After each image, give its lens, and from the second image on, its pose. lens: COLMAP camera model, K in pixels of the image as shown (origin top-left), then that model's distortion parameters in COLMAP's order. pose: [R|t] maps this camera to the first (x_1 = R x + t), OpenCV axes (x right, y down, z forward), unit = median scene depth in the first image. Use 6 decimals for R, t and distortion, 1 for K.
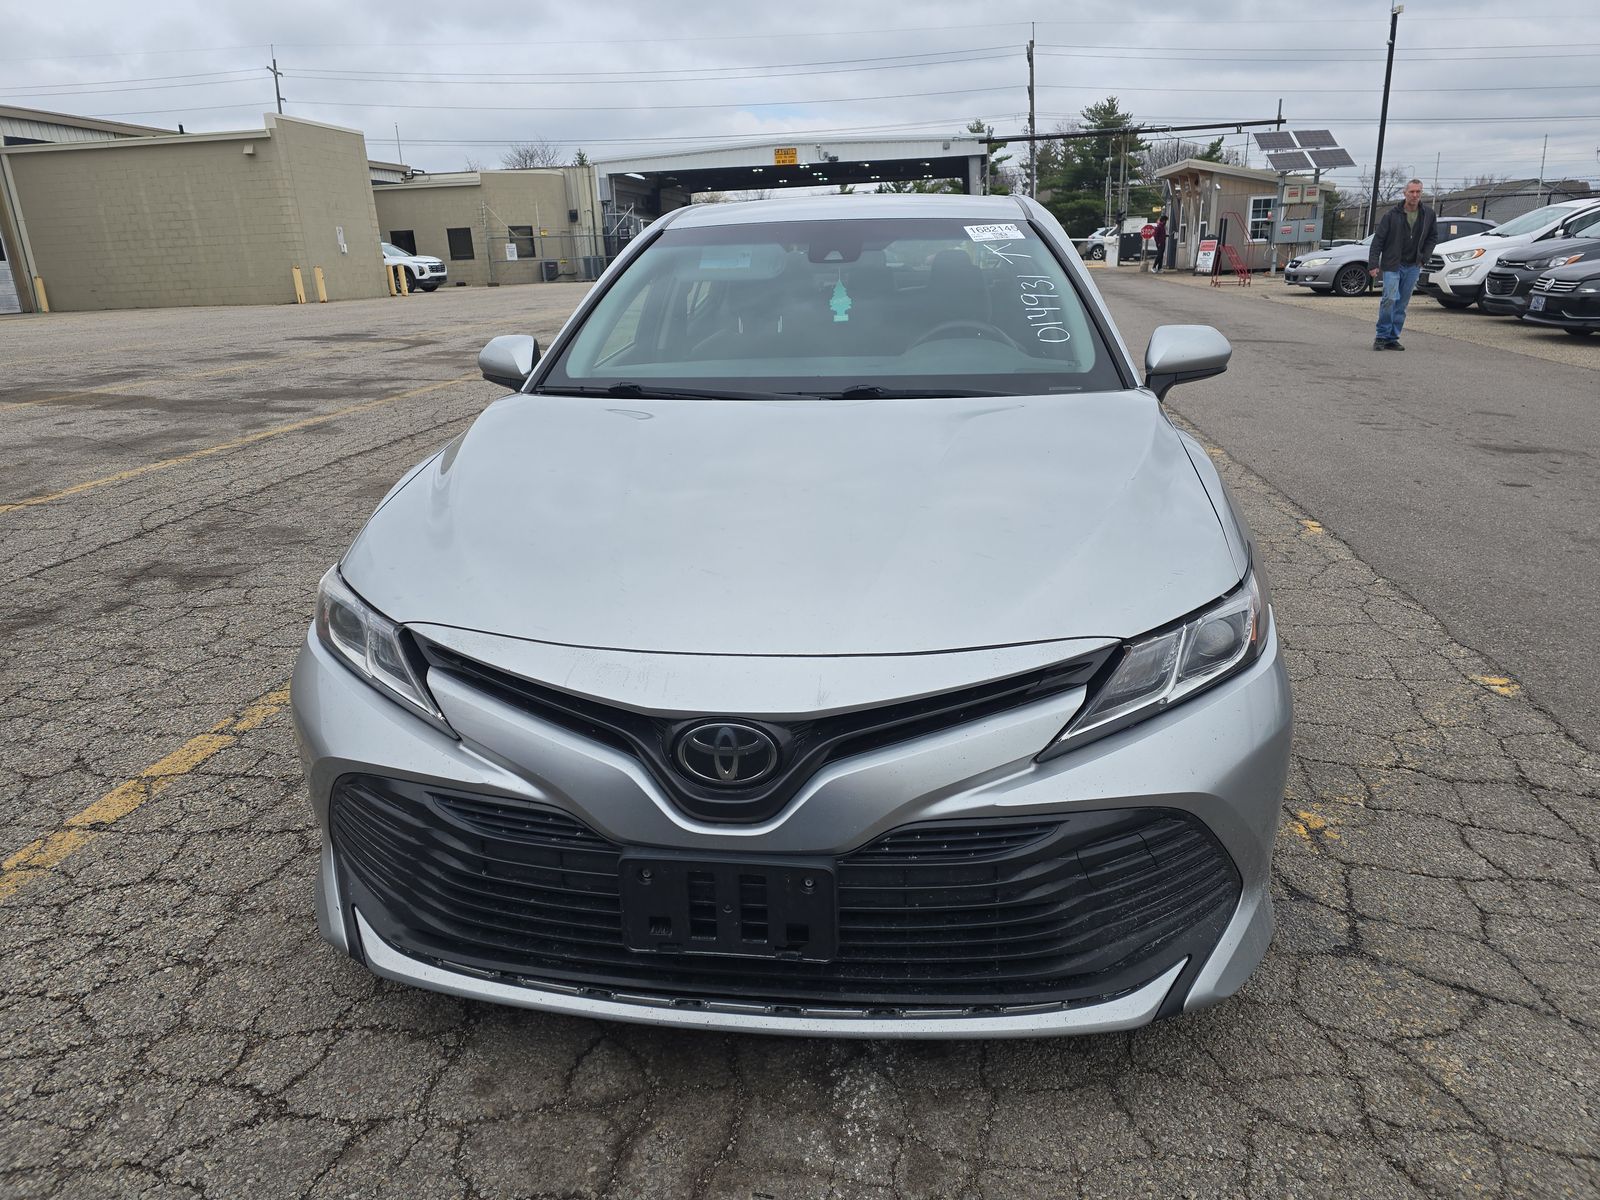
lens RADIAL K [[1070.6, 0, 794.1], [0, 1070.6, 603.0], [0, 0, 1]] dist [0.049769, -0.045683]
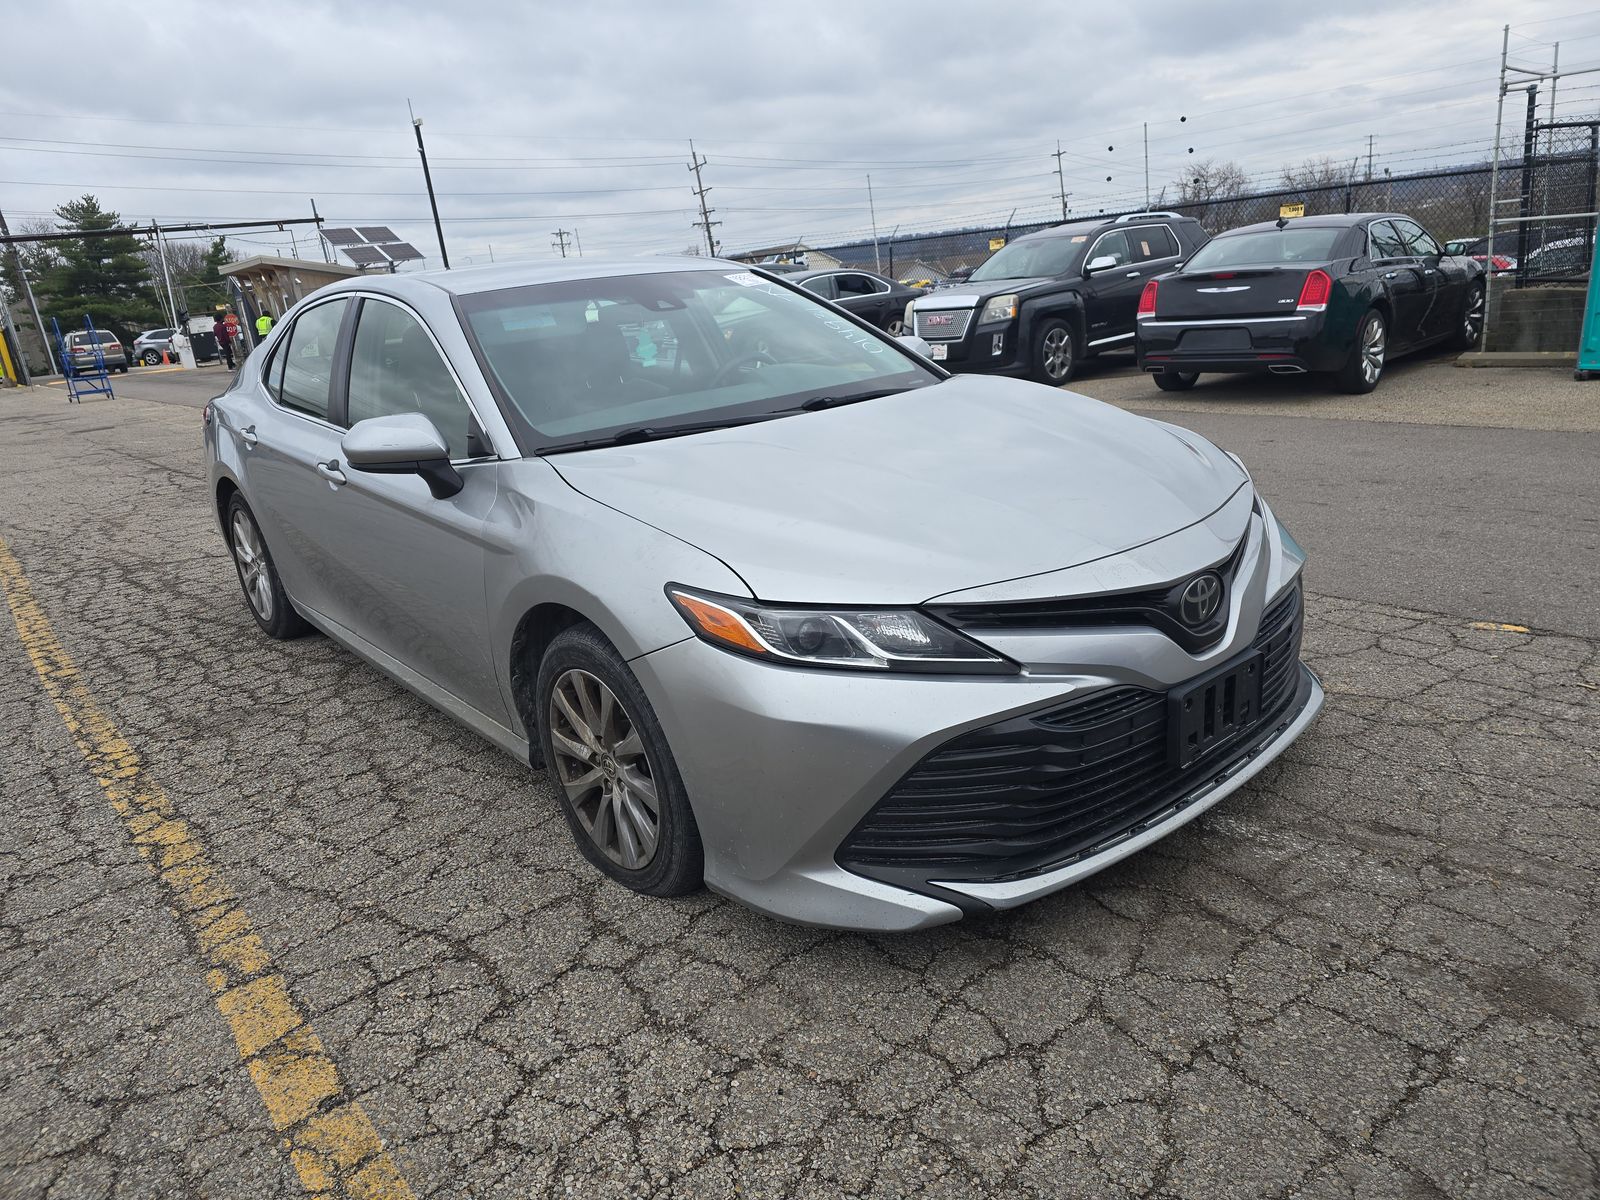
lens RADIAL K [[1070.6, 0, 794.1], [0, 1070.6, 603.0], [0, 0, 1]] dist [0.049769, -0.045683]
pose [[0.674124, -0.252195, 0.694229, -0.083348], [0.307084, 0.950516, 0.047107, -0.005053], [-0.671756, 0.181431, 0.718211, 0.020270]]
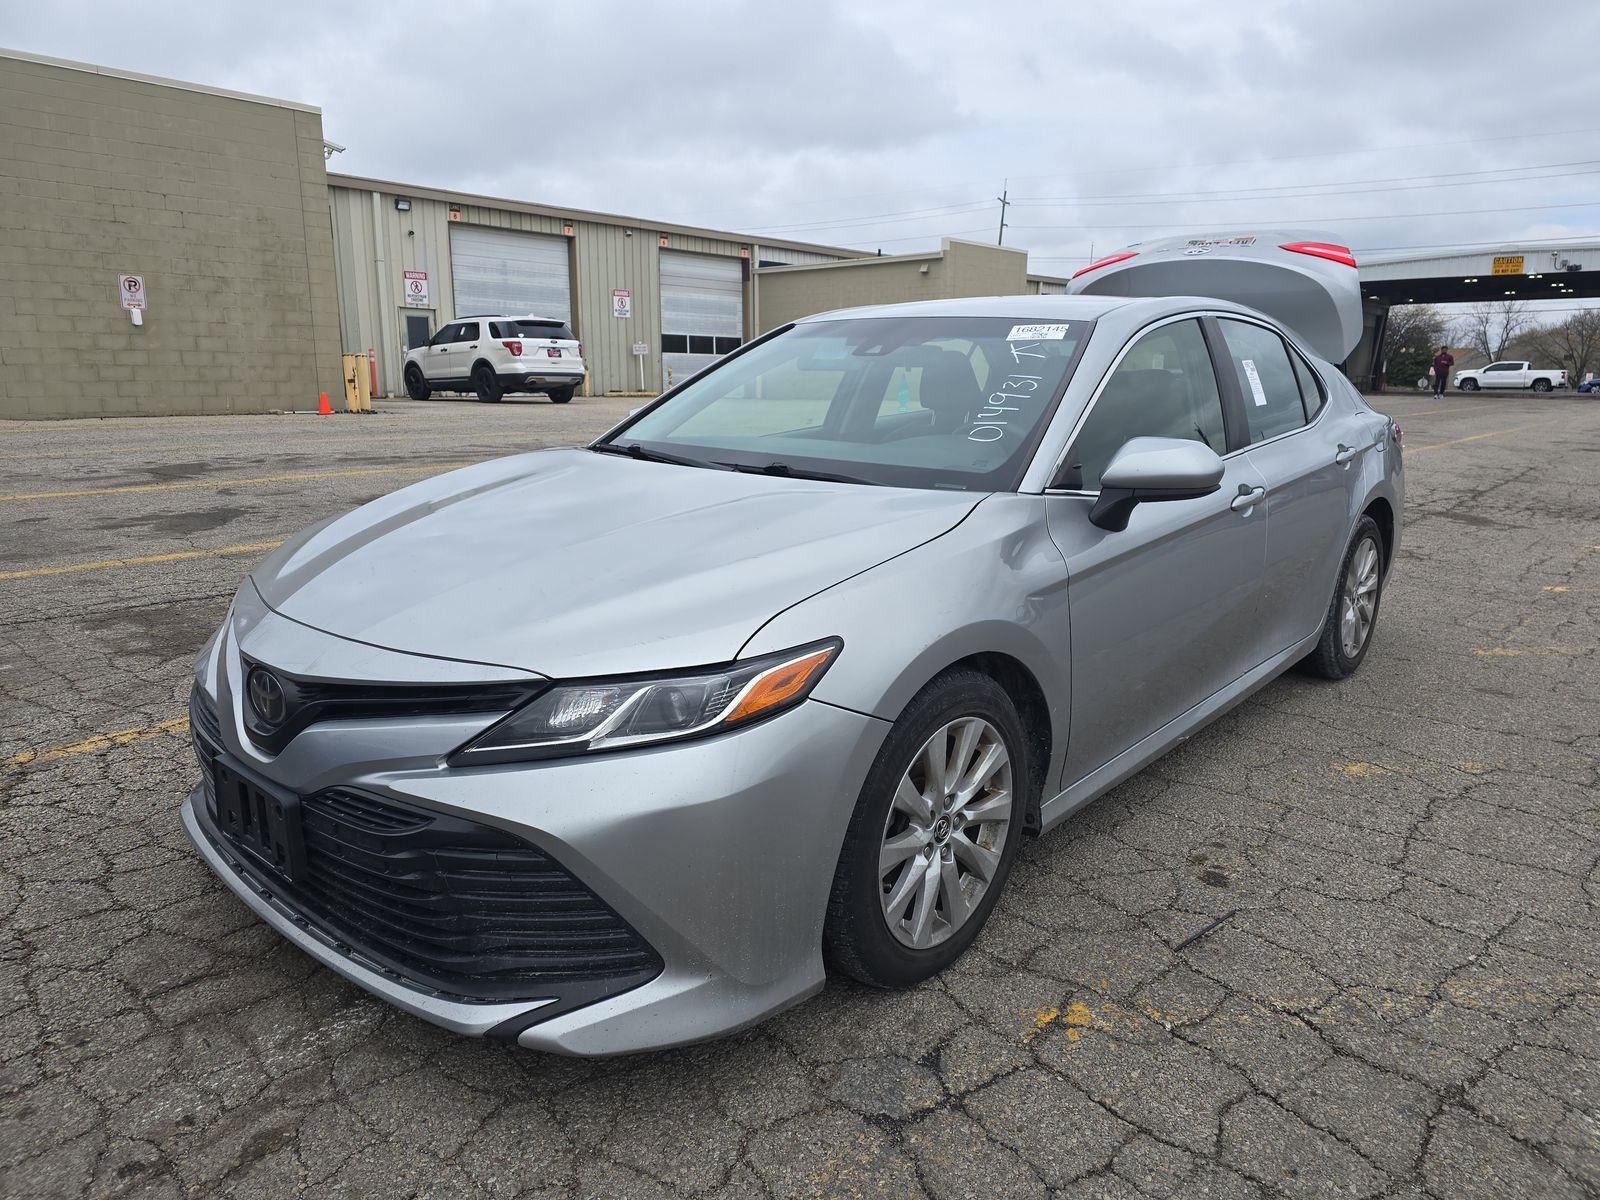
lens RADIAL K [[1070.6, 0, 794.1], [0, 1070.6, 603.0], [0, 0, 1]] dist [0.049769, -0.045683]
pose [[0.822354, 0.160522, -0.545864, 0.068330], [-0.211184, 0.976959, -0.030859, -0.003745], [0.528333, 0.140655, 0.837306, 0.013417]]
